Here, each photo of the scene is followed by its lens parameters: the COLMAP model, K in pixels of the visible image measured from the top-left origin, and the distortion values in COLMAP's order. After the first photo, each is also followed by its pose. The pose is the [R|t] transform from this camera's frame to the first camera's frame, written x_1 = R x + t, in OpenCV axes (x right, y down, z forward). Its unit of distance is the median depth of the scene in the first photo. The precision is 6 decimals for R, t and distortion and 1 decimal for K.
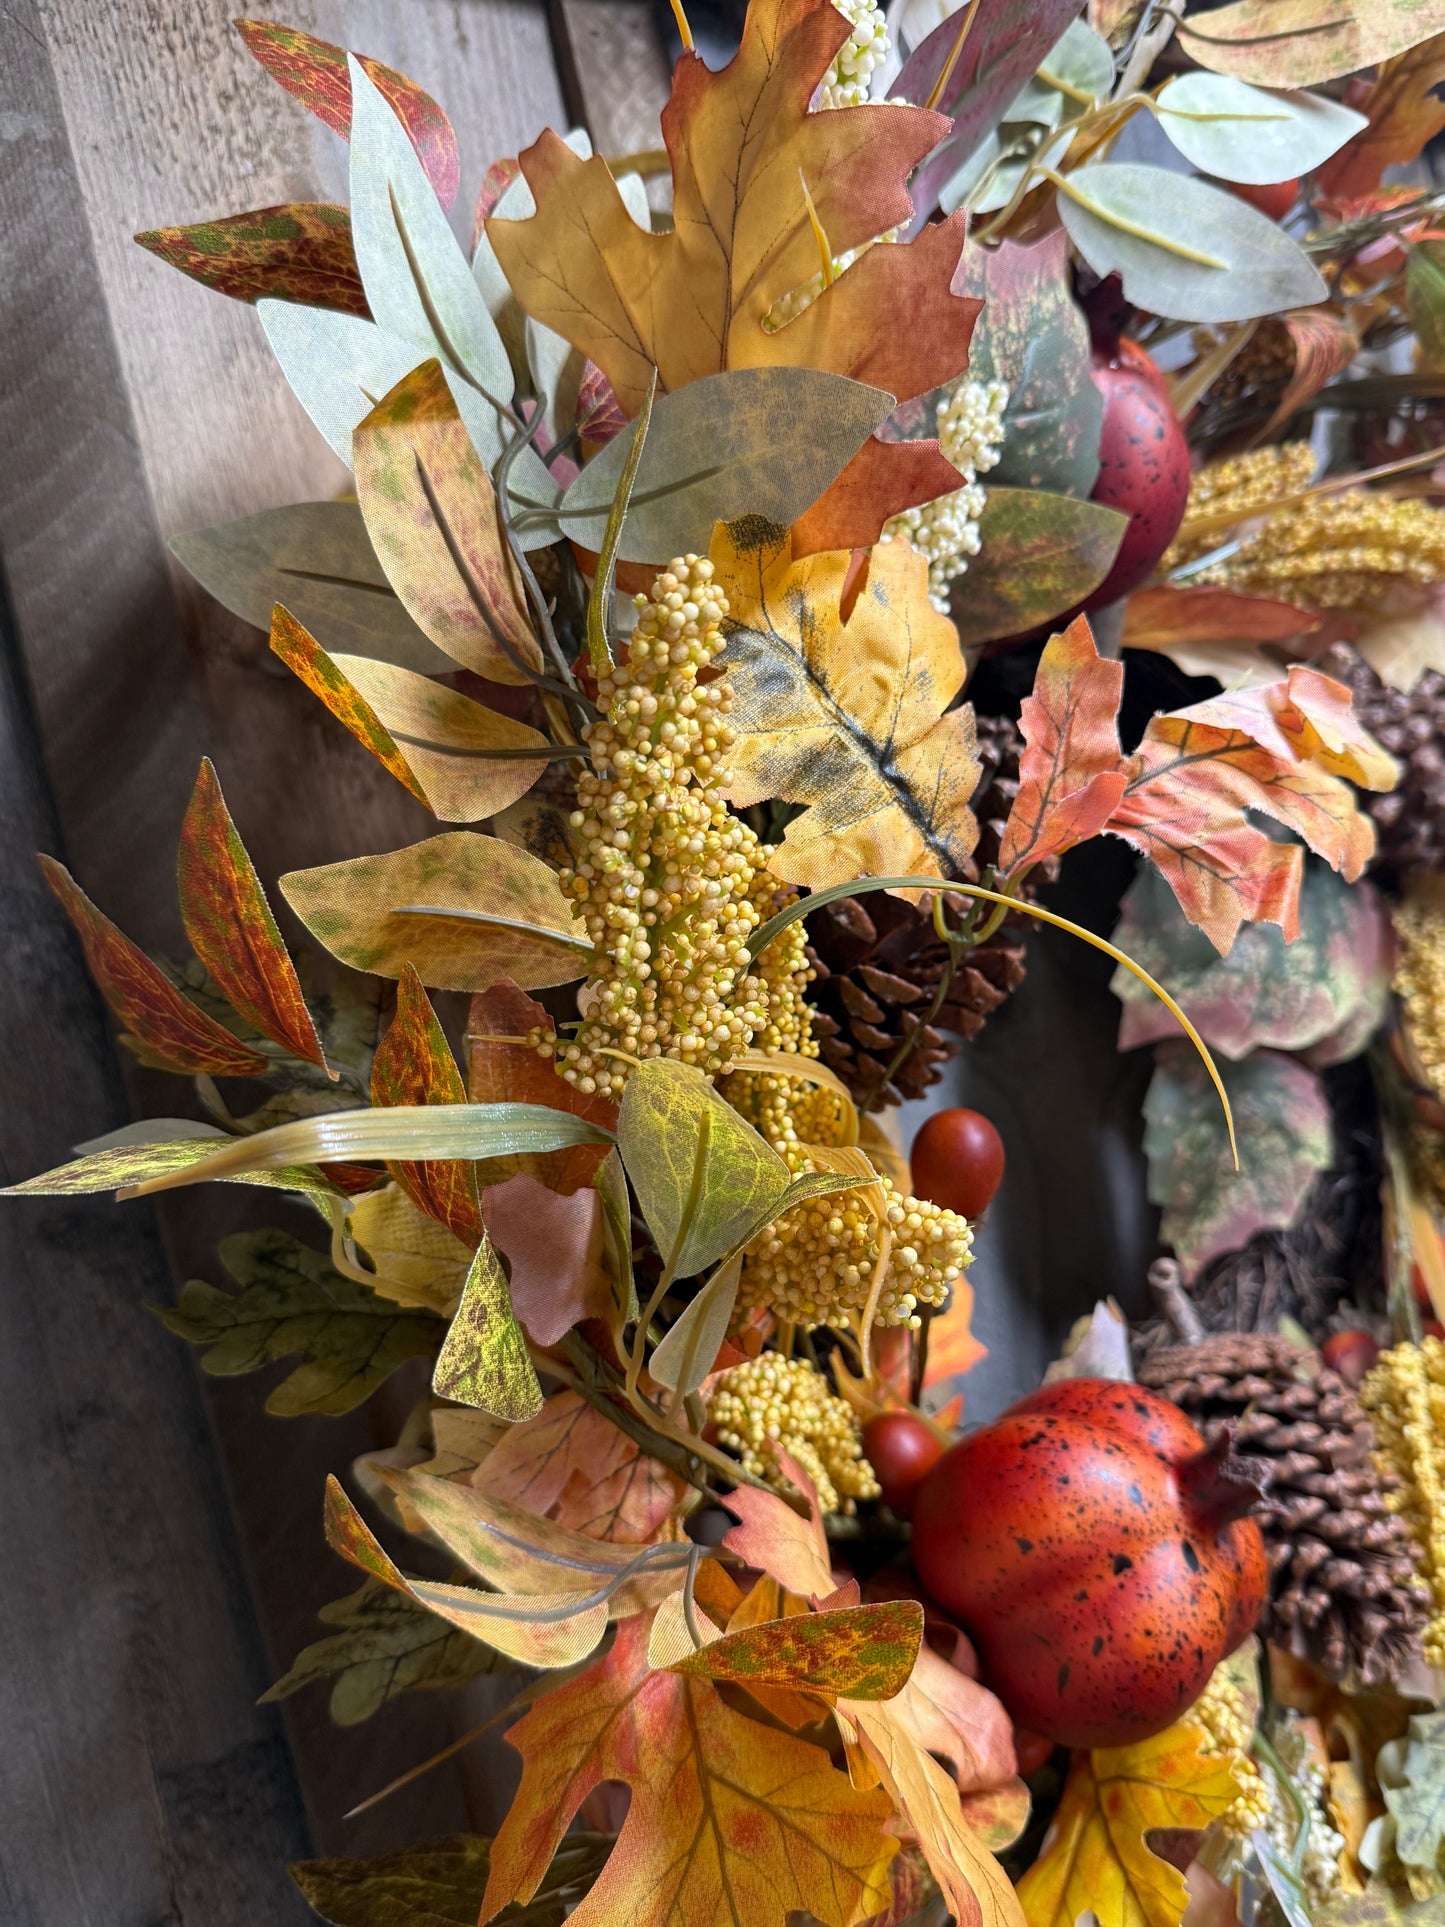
lens RADIAL K [[1610.6, 0, 677.6], [0, 1610.6, 953.8], [0, 0, 1]] dist [0.016083, -0.066698]
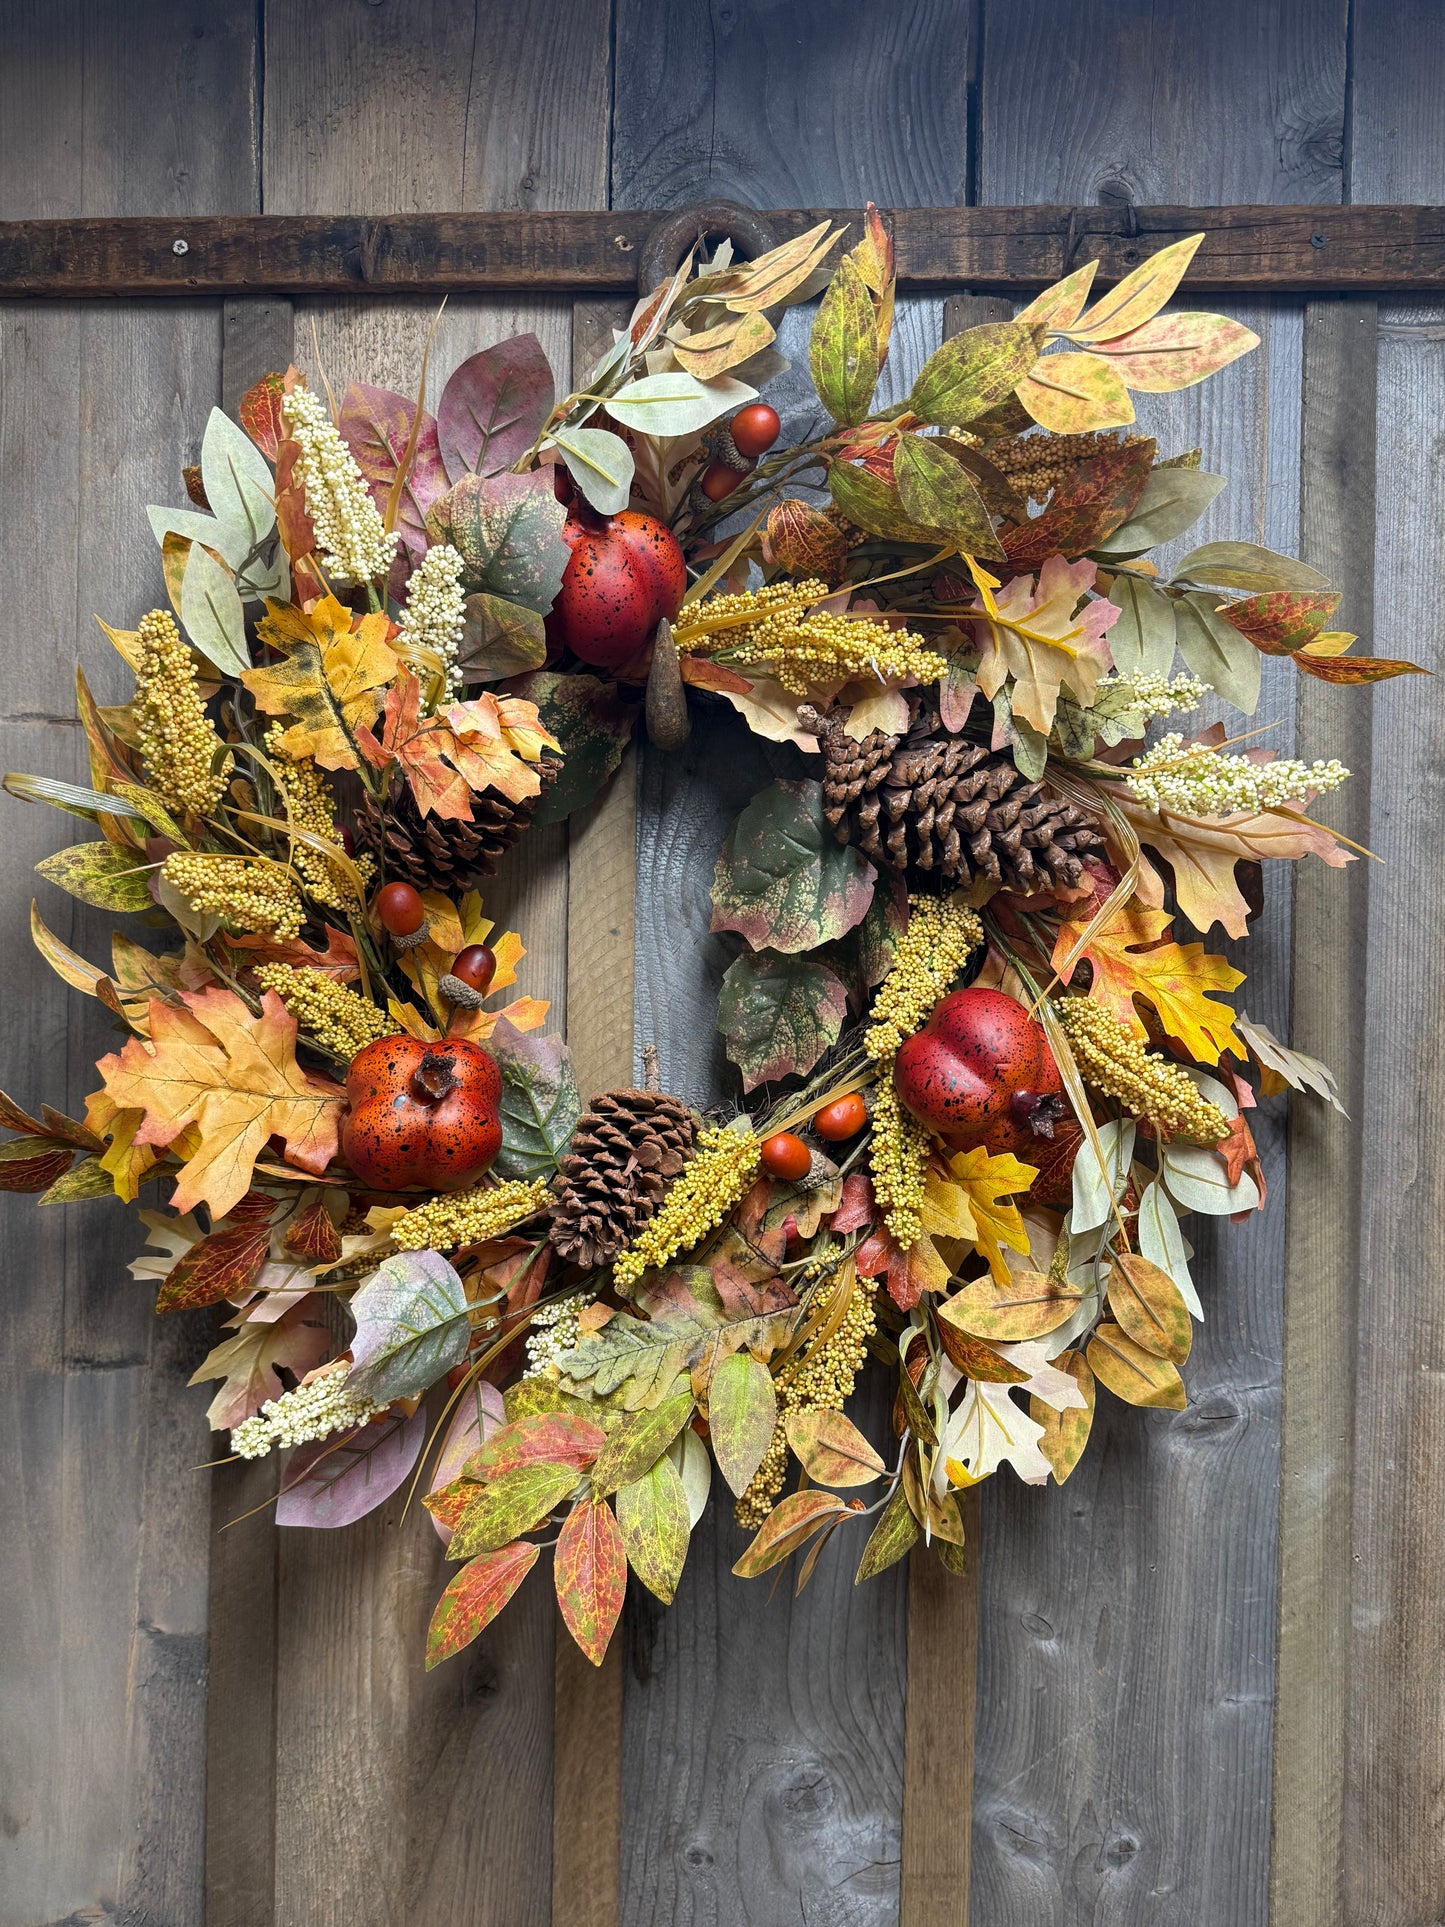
lens RADIAL K [[1552.1, 0, 714.4], [0, 1552.1, 961.4], [0, 0, 1]] dist [0.090425, -0.148637]
pose [[0.749939, 0.229939, -0.620258, 1.880441], [-0.224189, 0.970499, 0.088717, -0.080321], [0.622359, 0.072523, 0.779365, -0.359611]]
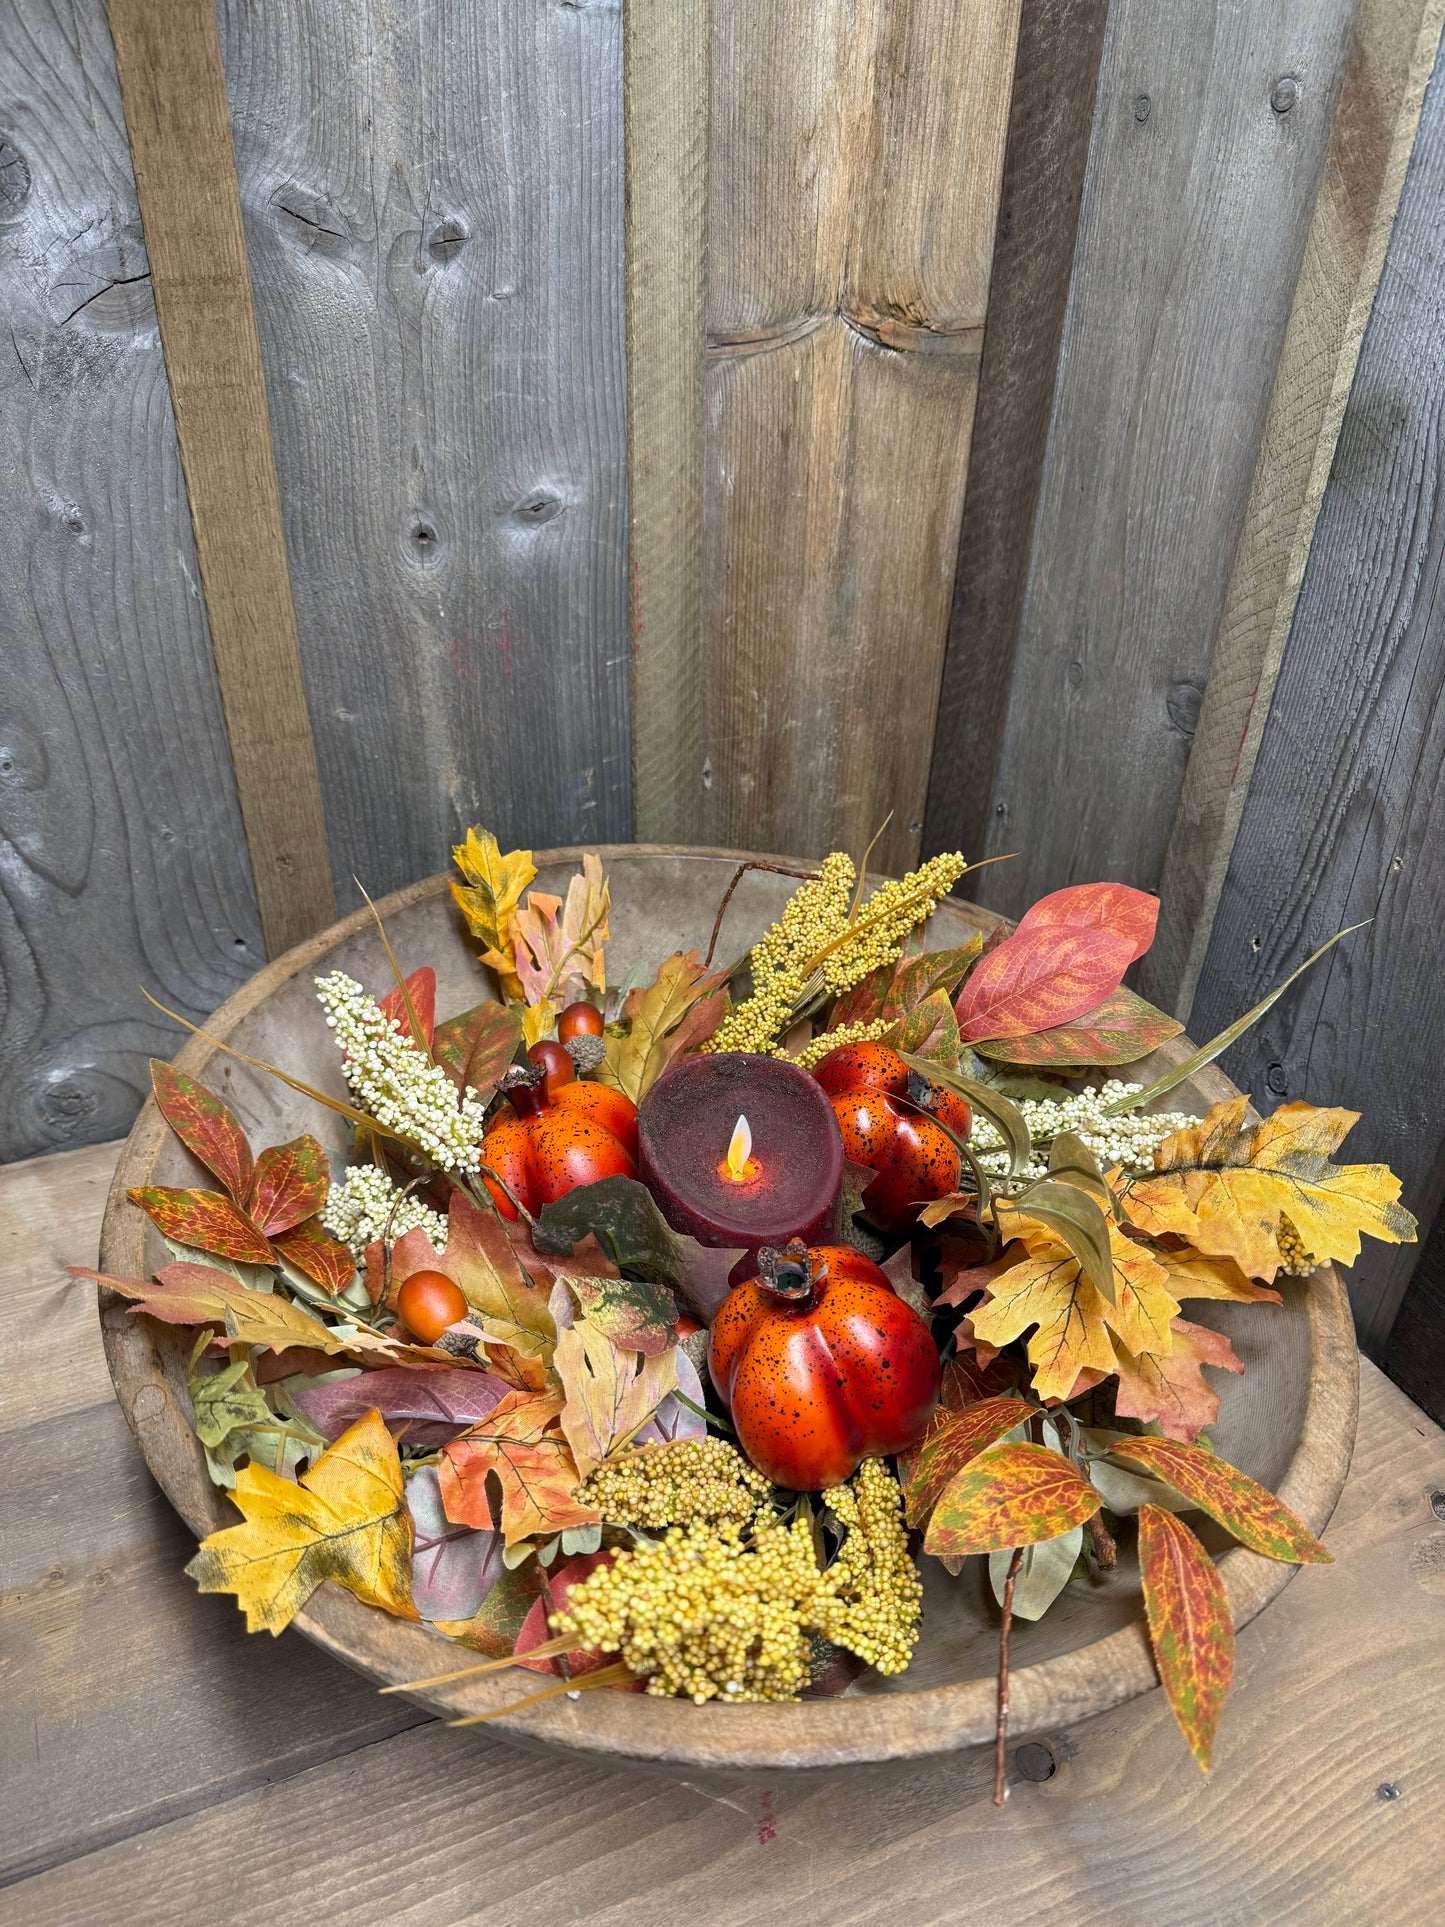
lens RADIAL K [[1431.5, 0, 716.8], [0, 1431.5, 970.9], [0, 0, 1]] dist [-0.002547, -0.000327]
pose [[0.948468, 0.313239, -0.047847, 1.818177], [-0.246141, 0.823399, 0.511302, 1.139975], [0.199557, -0.473176, 0.858068, 0.241612]]
